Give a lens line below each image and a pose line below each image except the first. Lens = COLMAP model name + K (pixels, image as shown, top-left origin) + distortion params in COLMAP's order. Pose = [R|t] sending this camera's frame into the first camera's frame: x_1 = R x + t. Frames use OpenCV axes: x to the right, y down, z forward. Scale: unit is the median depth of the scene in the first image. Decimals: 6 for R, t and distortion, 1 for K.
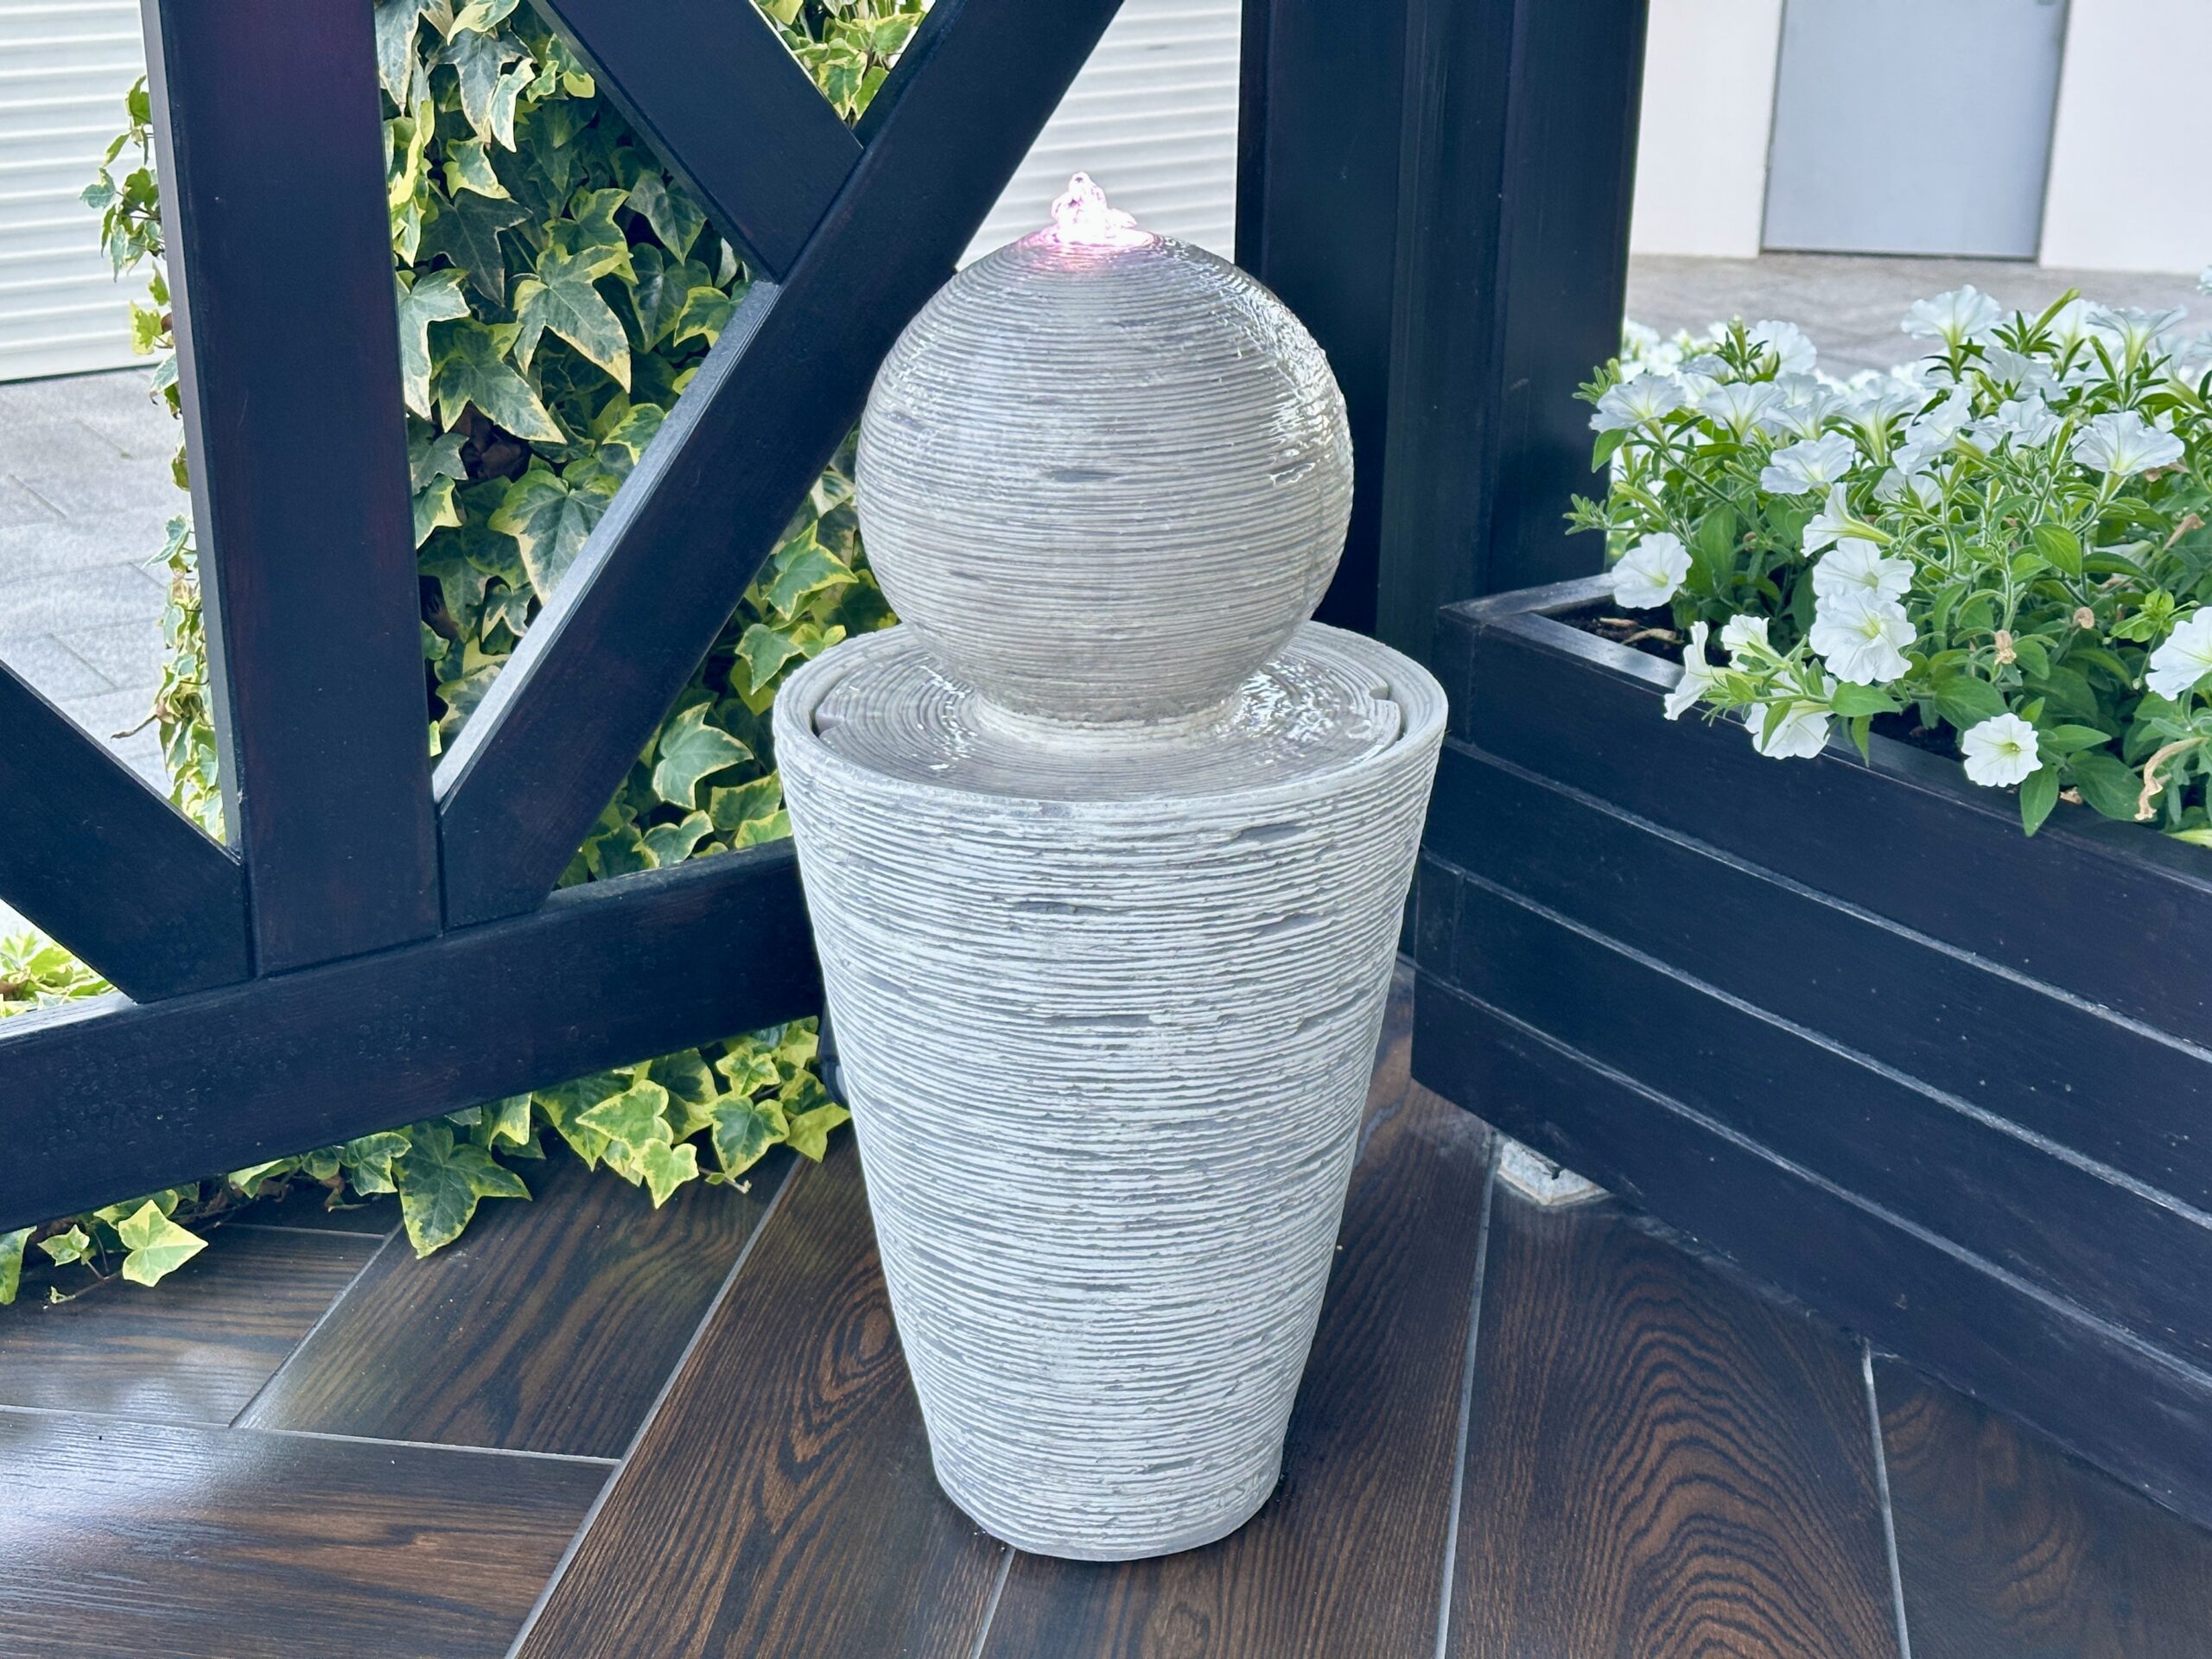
lens RADIAL K [[3107.9, 0, 1106.0], [0, 3107.9, 829.5], [0, 0, 1]] dist [0.168328, -0.007002]
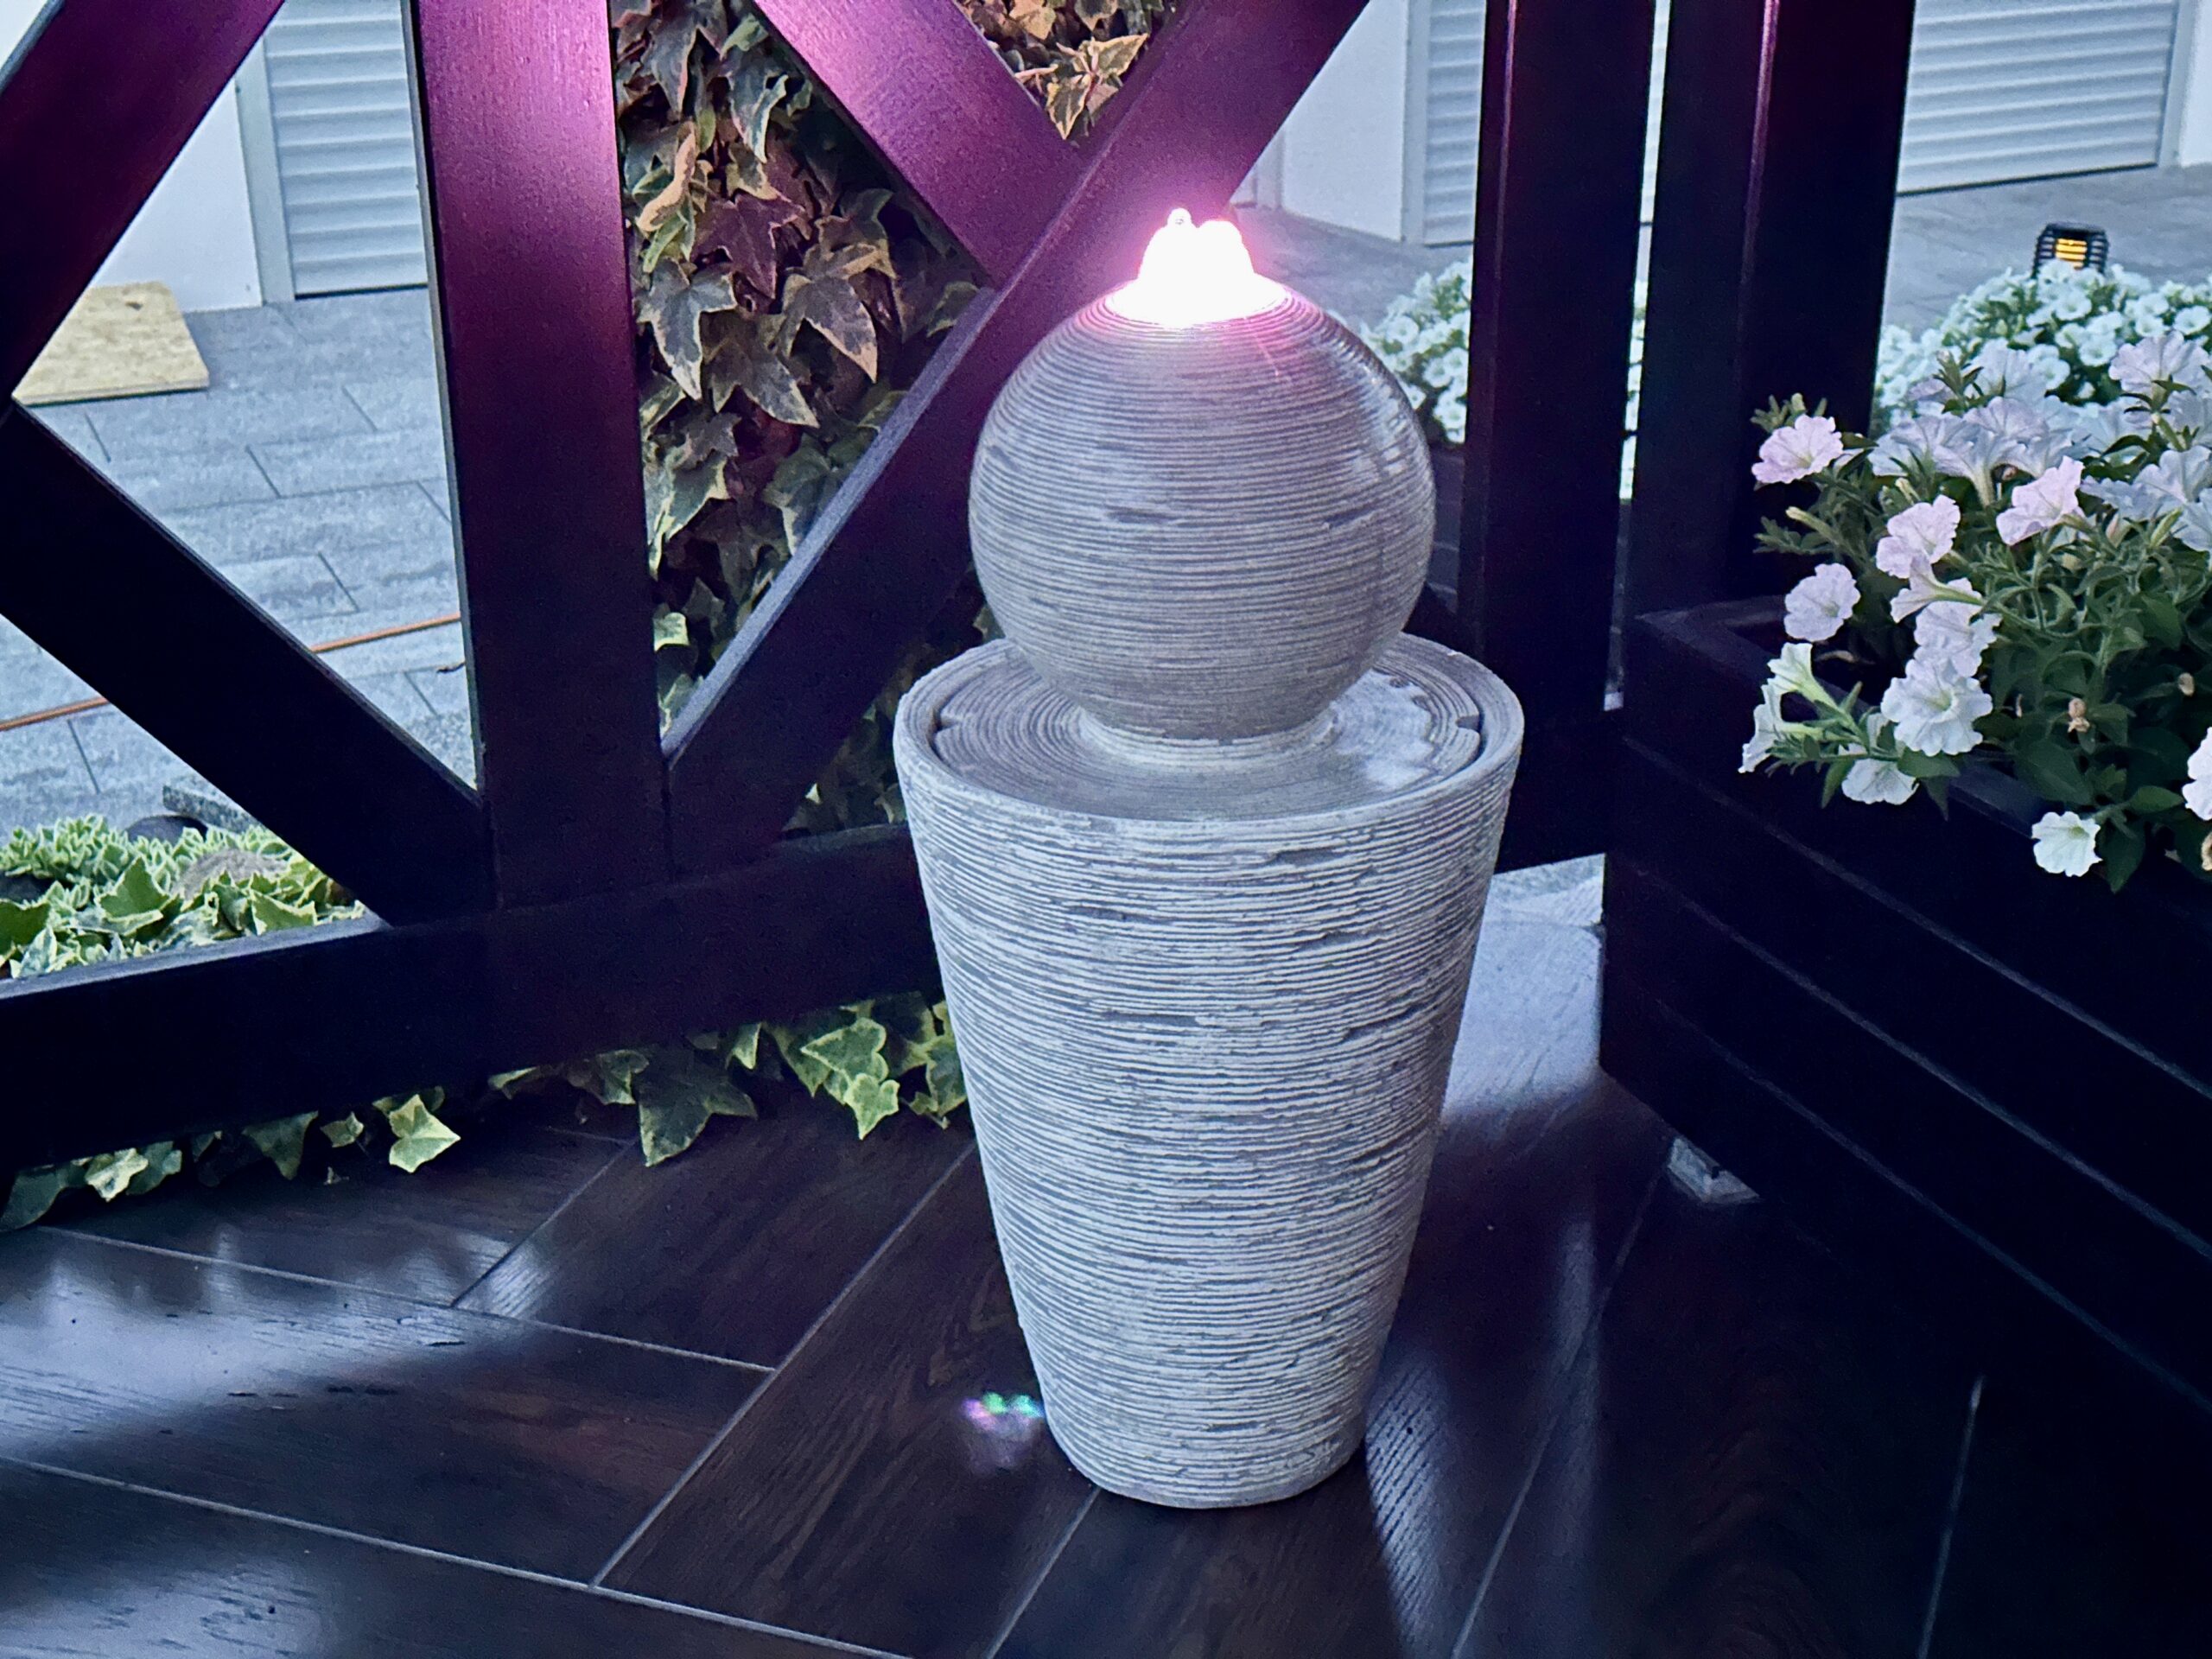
lens RADIAL K [[3090.9, 0, 1108.2], [0, 3090.9, 847.7], [0, 0, 1]] dist [0.166939, 0.029530]
pose [[0.982822, 0.061533, -0.173997, 0.156435], [-0.054194, 0.997441, 0.046624, -0.044083], [0.176420, -0.036393, 0.983642, -0.053644]]
